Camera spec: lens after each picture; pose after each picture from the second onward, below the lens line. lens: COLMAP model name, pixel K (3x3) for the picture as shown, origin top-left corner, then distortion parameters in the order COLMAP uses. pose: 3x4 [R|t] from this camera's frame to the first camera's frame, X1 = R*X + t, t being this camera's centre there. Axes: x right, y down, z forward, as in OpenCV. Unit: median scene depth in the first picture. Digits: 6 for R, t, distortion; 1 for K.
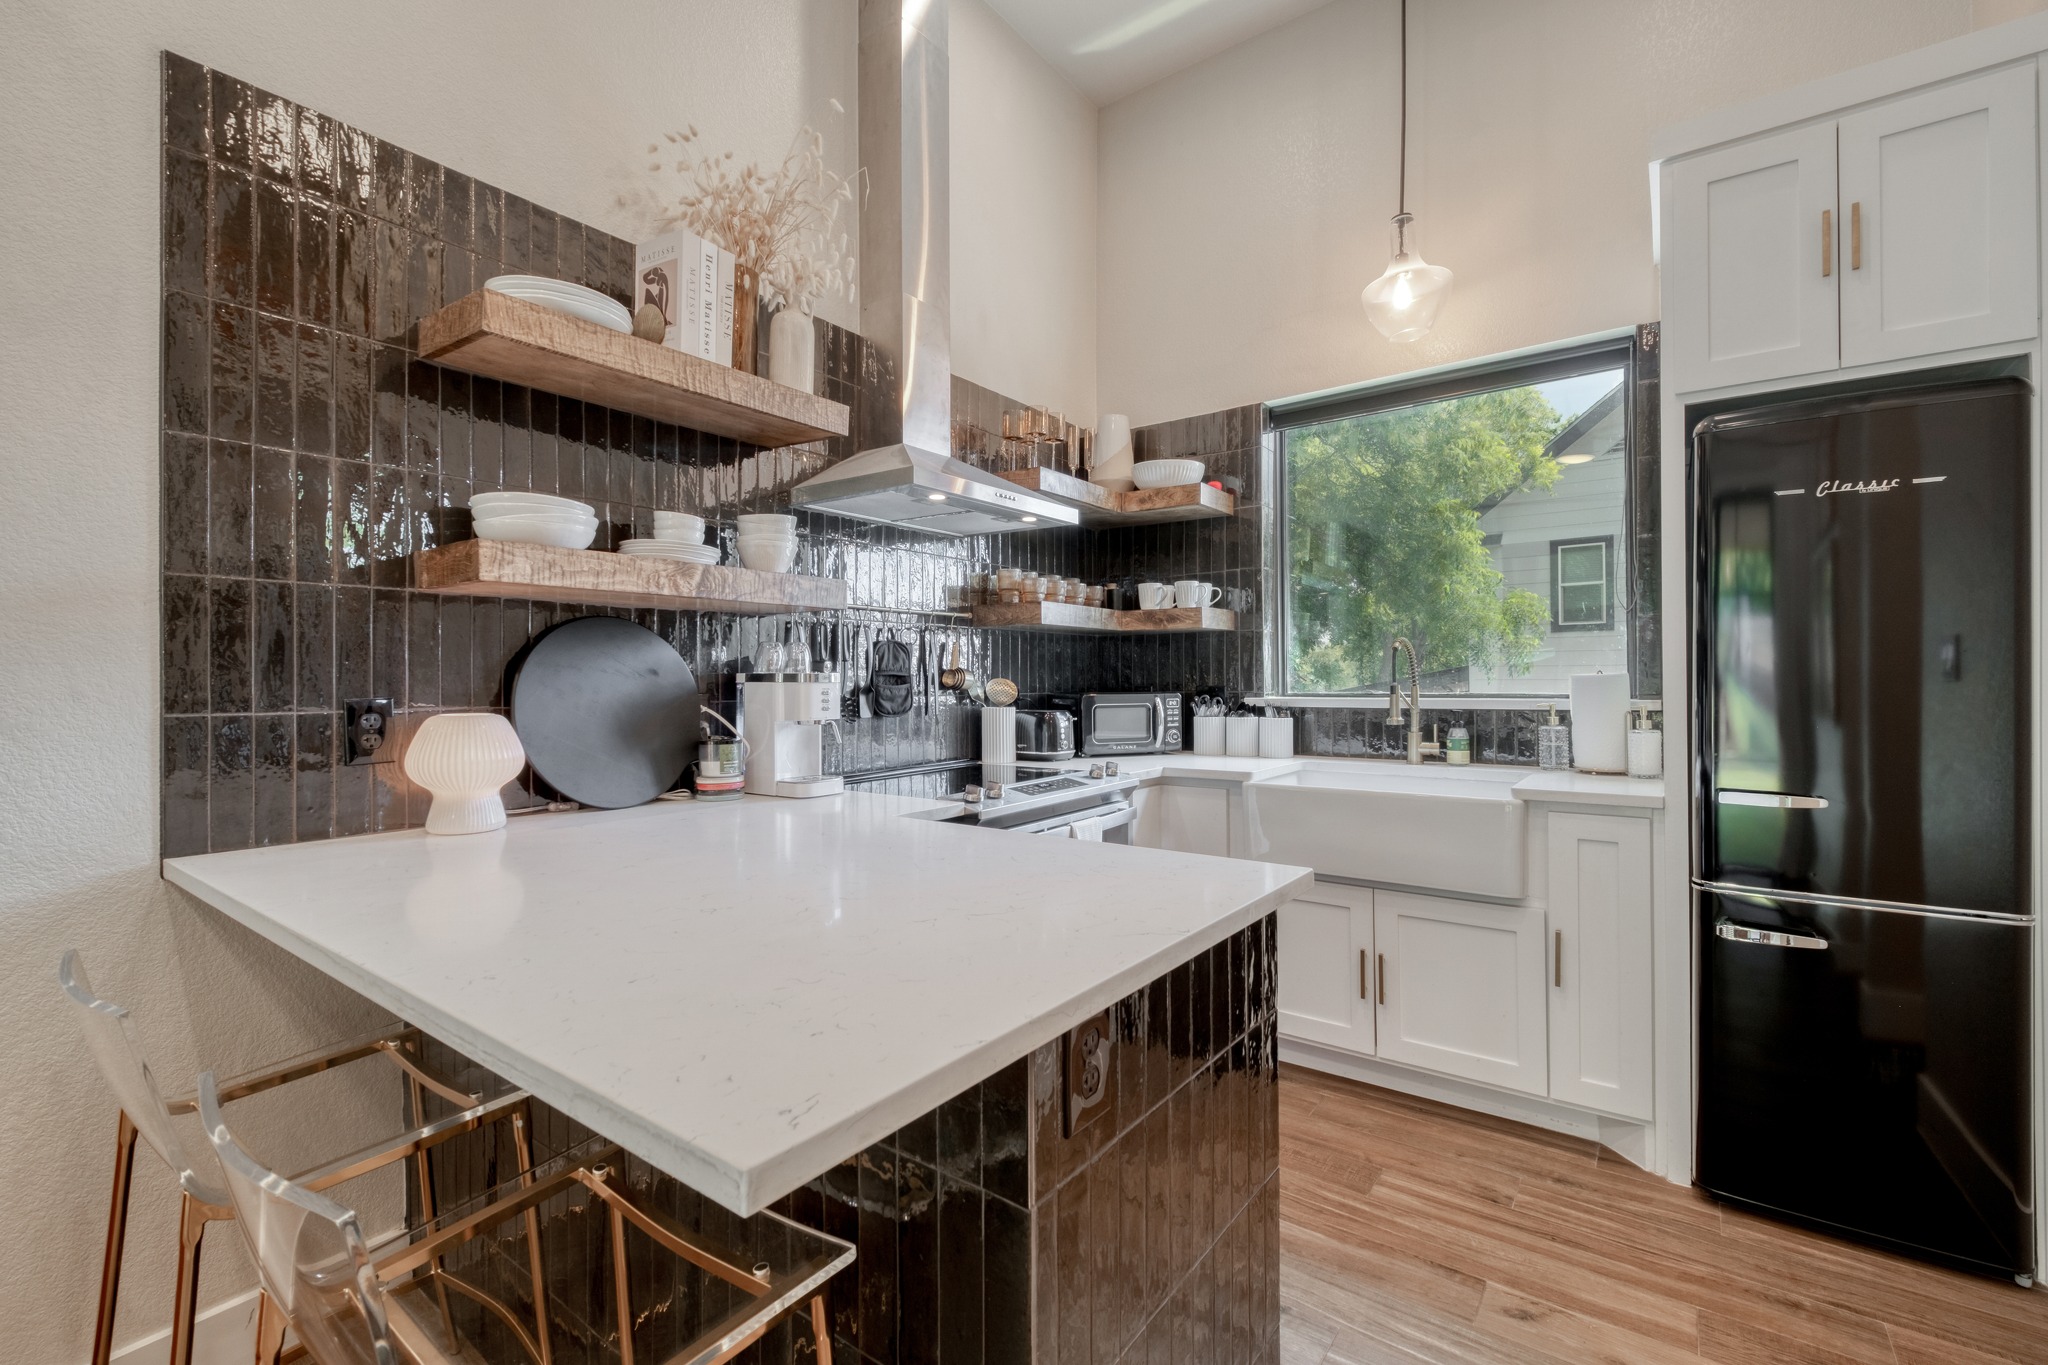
lens RADIAL K [[874.9, 0, 1026.2], [0, 874.9, 678.0], [0, 0, 1]] dist [0.001704, -0.000464]
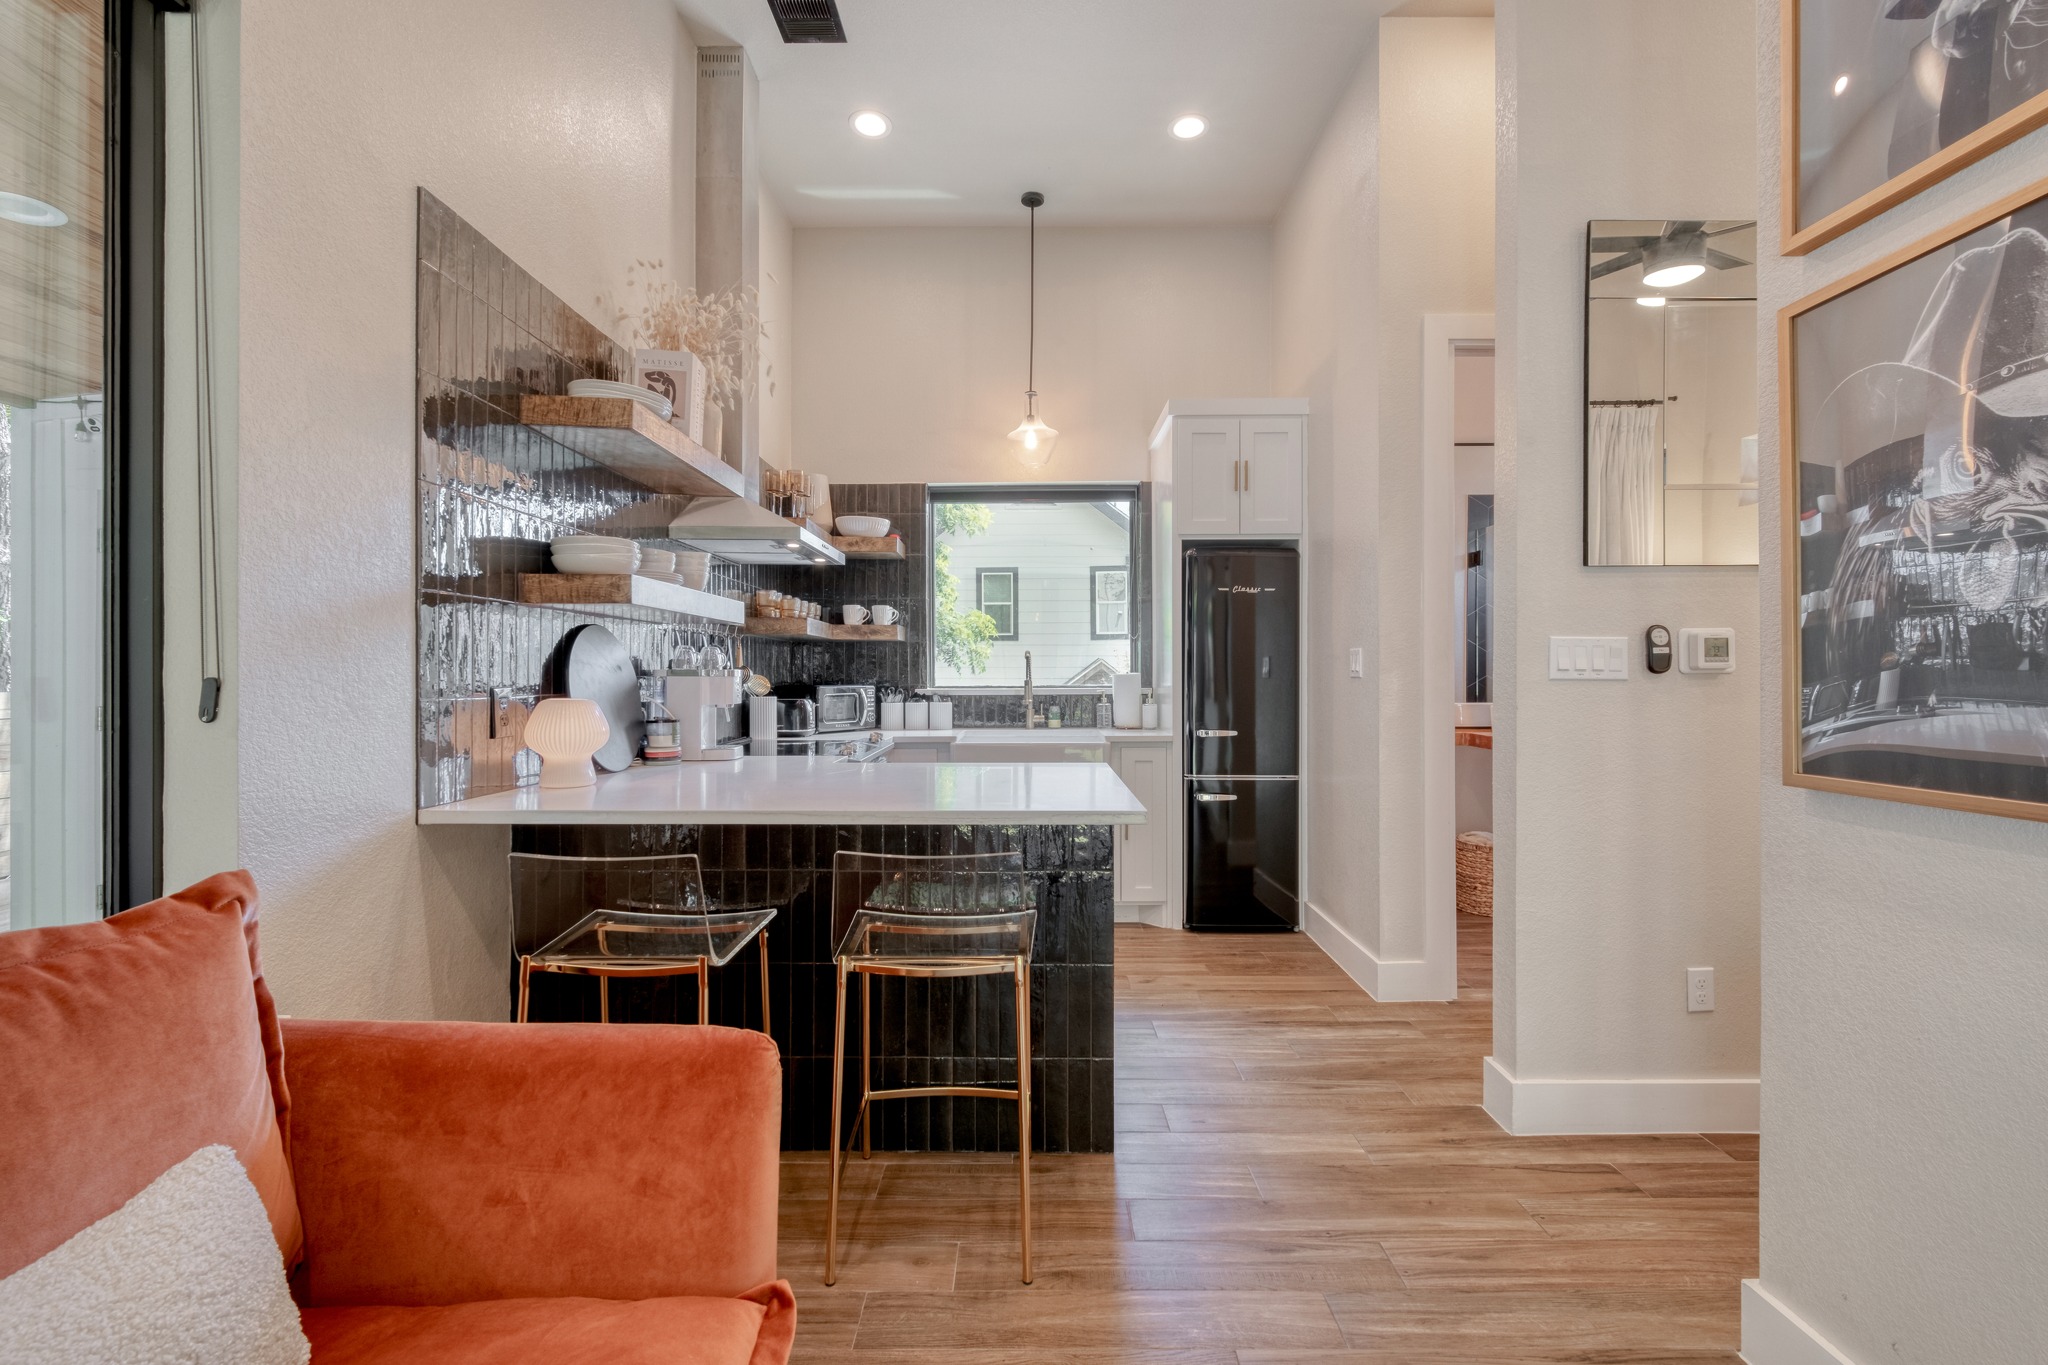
lens RADIAL K [[842.8, 0, 1022.8], [0, 842.8, 676.1], [0, 0, 1]] dist [-0.000143, -0.000053]
pose [[0.815532, 0.005319, 0.578688, -0.509850], [-0.004976, 0.999985, -0.002177, 0.004560], [-0.578691, -0.001104, 0.815546, -0.282216]]
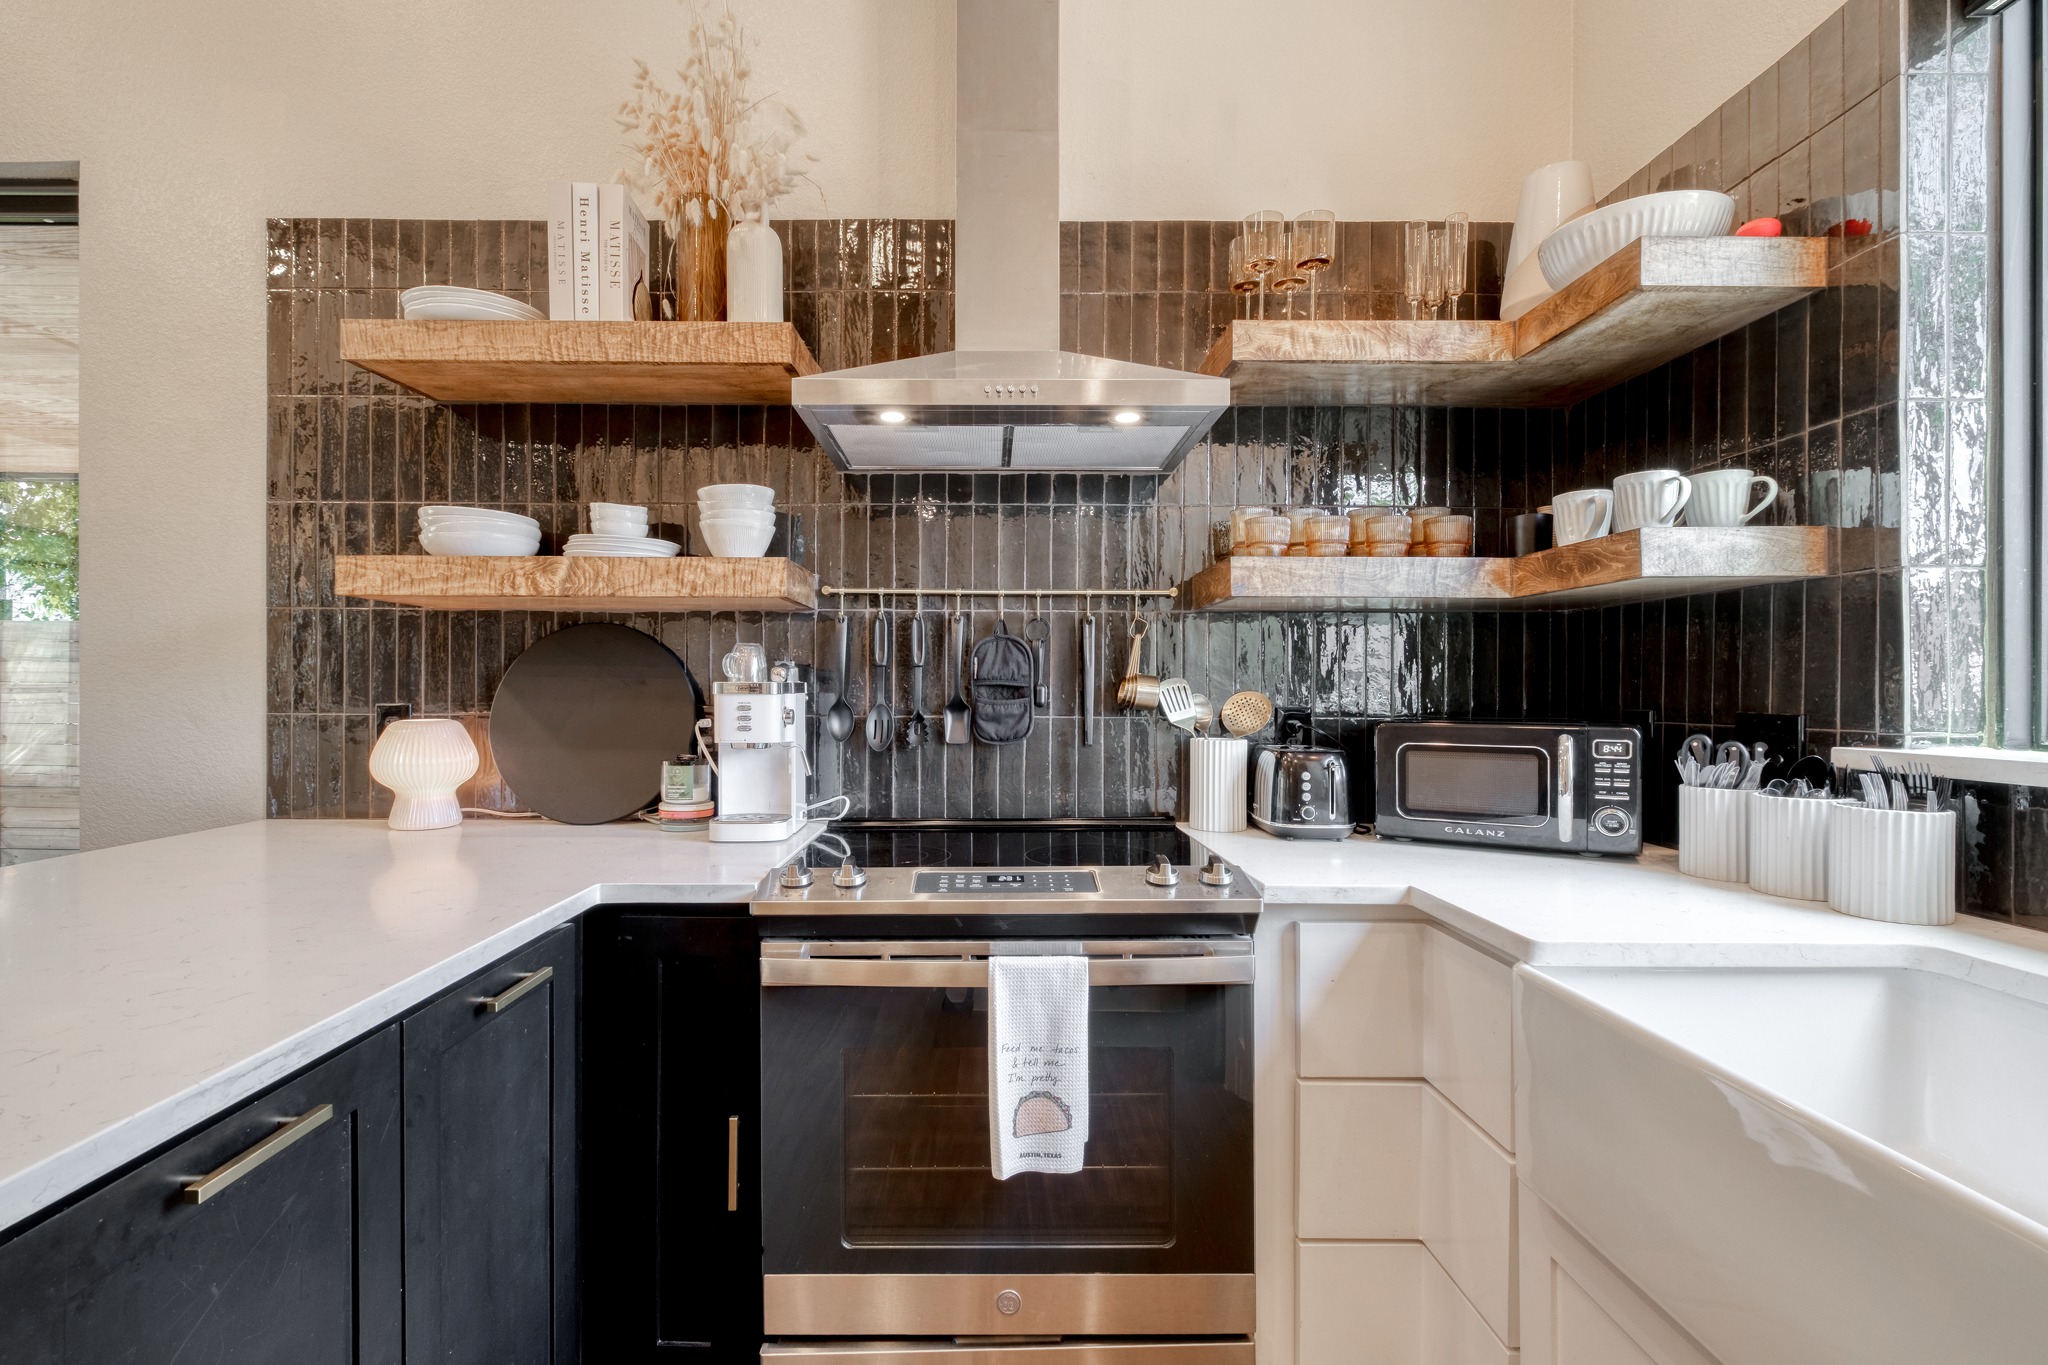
lens RADIAL K [[899.9, 0, 1019.5], [0, 899.9, 688.5], [0, 0, 1]] dist [0.002010, 0.000010]
pose [[0.600105, 0.006718, -0.799893, 0.446074], [-0.005005, 0.999977, 0.004644, -0.004055], [0.799906, 0.001217, 0.600124, 0.593445]]
